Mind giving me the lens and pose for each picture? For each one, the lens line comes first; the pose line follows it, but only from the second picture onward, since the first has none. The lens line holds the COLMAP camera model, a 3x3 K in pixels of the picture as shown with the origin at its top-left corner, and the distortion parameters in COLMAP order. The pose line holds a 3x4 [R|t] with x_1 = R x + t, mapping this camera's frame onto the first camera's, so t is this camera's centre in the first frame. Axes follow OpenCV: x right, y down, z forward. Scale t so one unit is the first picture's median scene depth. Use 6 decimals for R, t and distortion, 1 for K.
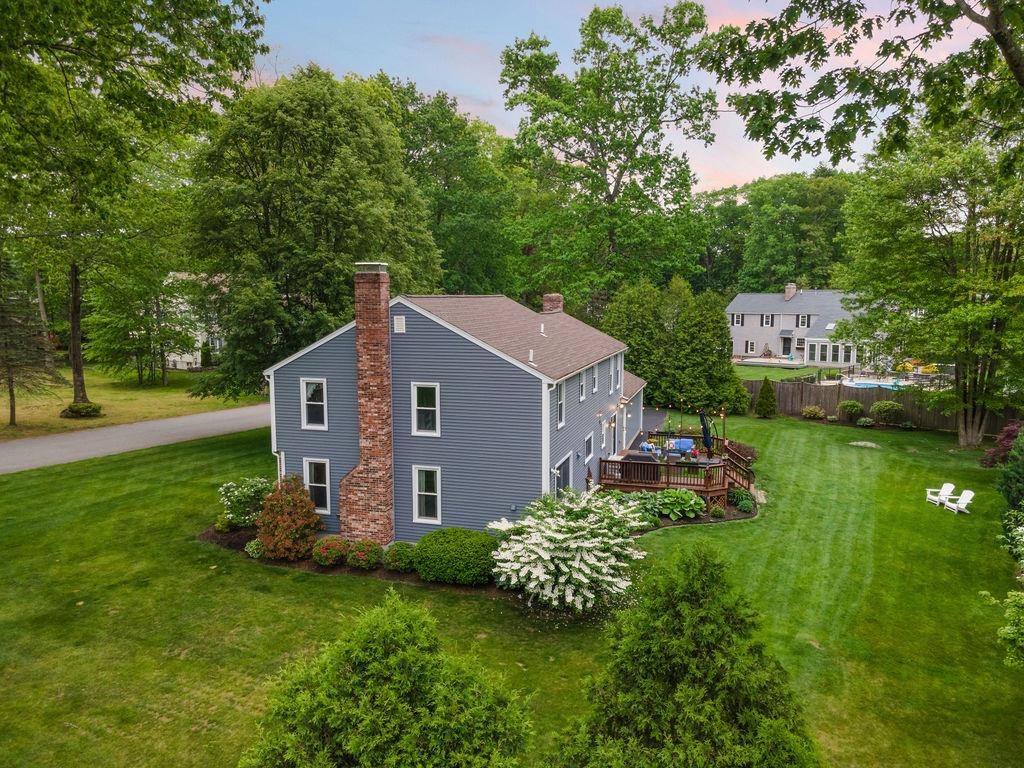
lens RADIAL K [[761.8, 0, 513.0], [0, 761.8, 383.5], [0, 0, 1]] dist [0.021554, 0.028456]
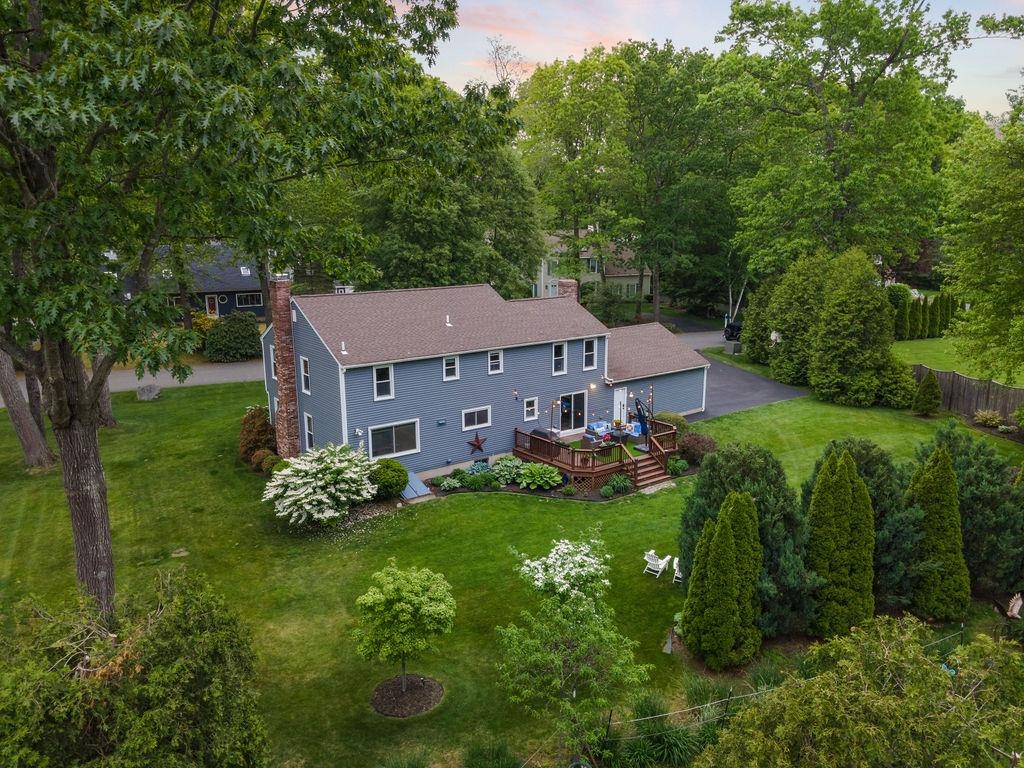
lens RADIAL K [[761.8, 0, 510.0], [0, 761.8, 382.5], [0, 0, 1]] dist [0.021554, 0.028456]
pose [[0.806425, 0.121368, -0.578747, 0.857804], [-0.065306, 0.991003, 0.116824, -0.121907], [0.587719, -0.056414, 0.807096, 0.041232]]
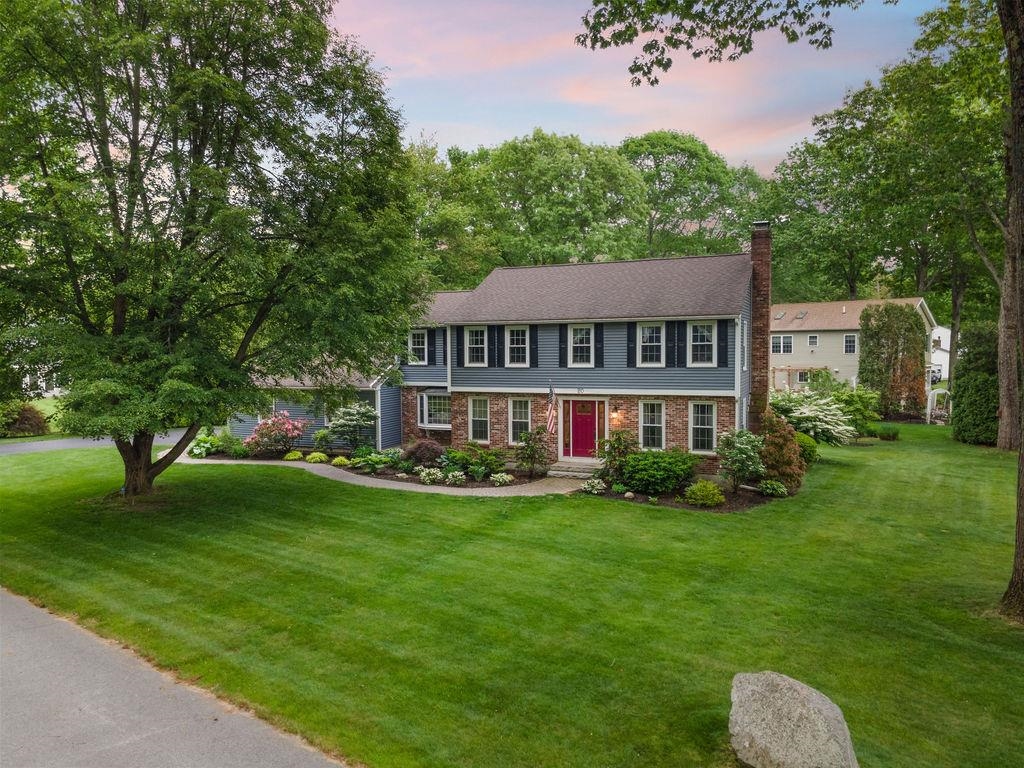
lens RADIAL K [[761.8, 0, 506.7], [0, 761.8, 390.3], [0, 0, 1]] dist [0.021554, 0.028456]
pose [[0.112340, -0.059023, 0.991915, -1.146720], [0.119658, 0.991774, 0.045462, 0.000473], [-0.986439, 0.113584, 0.118478, 1.030966]]
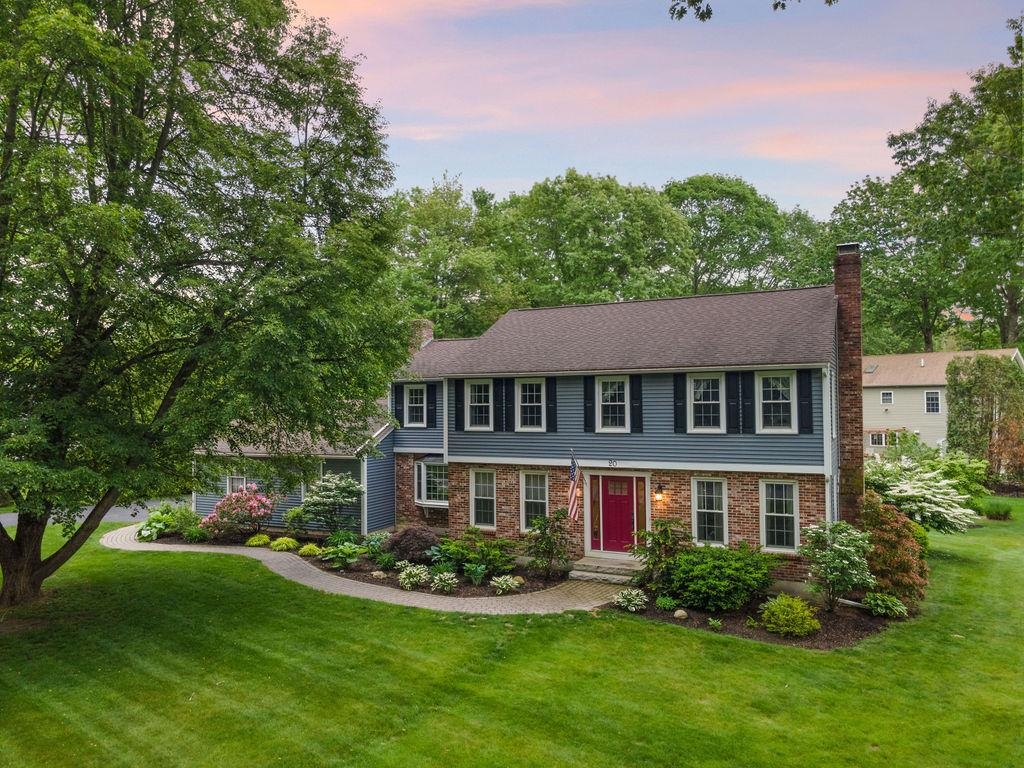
lens RADIAL K [[761.8, 0, 506.9], [0, 761.8, 379.8], [0, 0, 1]] dist [0.021554, 0.028456]
pose [[0.168377, 0.028710, 0.985304, -0.932685], [0.118925, 0.991683, -0.049219, 0.000150], [-0.978522, 0.125465, 0.163562, 1.023000]]
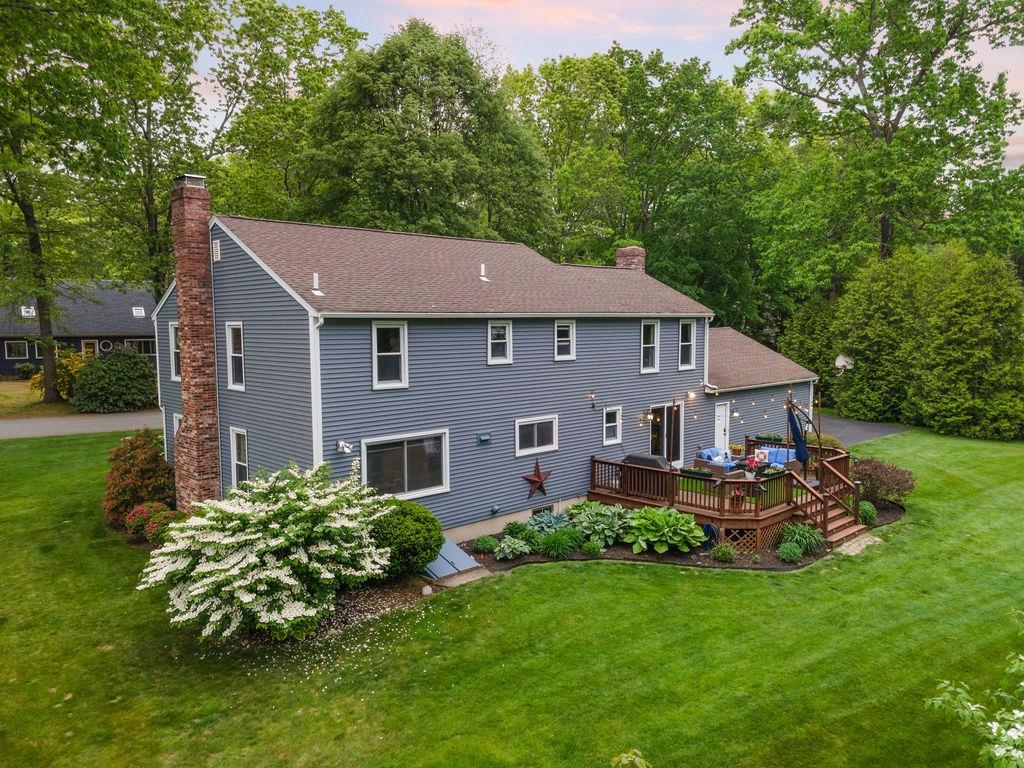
lens RADIAL K [[761.8, 0, 508.2], [0, 761.8, 377.2], [0, 0, 1]] dist [0.021554, 0.028456]
pose [[0.868721, 0.033487, -0.494169, 0.431184], [-0.052729, 0.998295, -0.025046, 0.049850], [0.492487, 0.047815, 0.869005, 0.367241]]
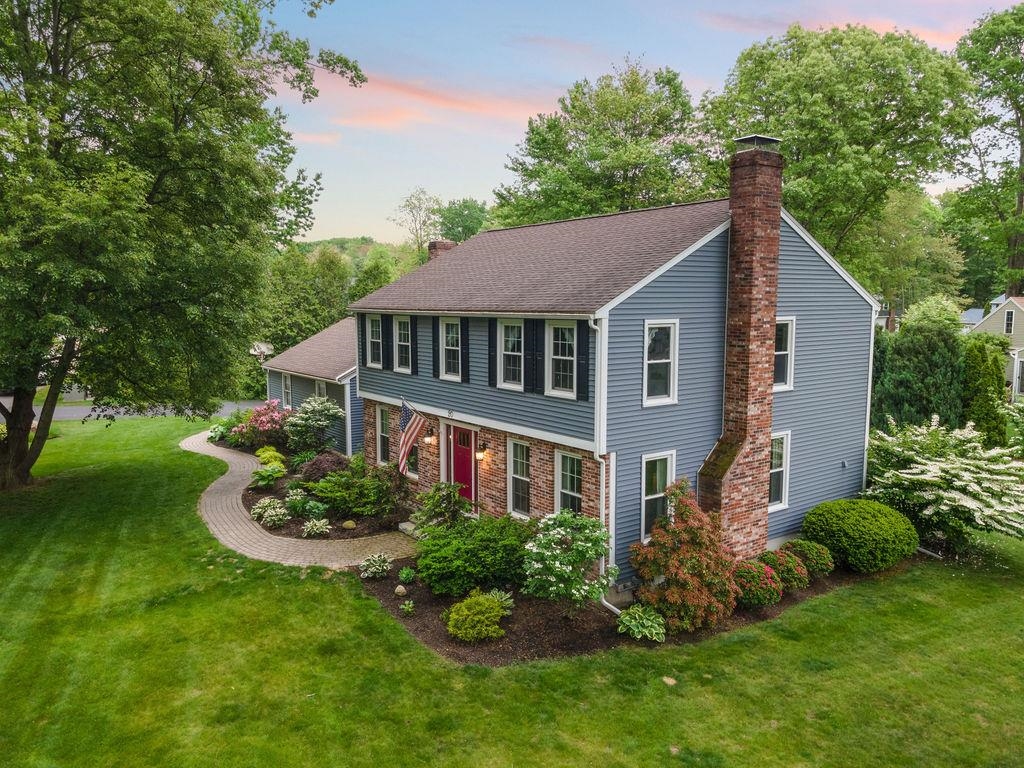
lens RADIAL K [[761.8, 0, 512.9], [0, 761.8, 387.3], [0, 0, 1]] dist [0.021554, 0.028456]
pose [[0.609114, -0.097317, 0.787089, -0.692111], [0.094985, 0.994251, 0.049423, 0.004548], [-0.787374, 0.044657, 0.614856, 0.618136]]
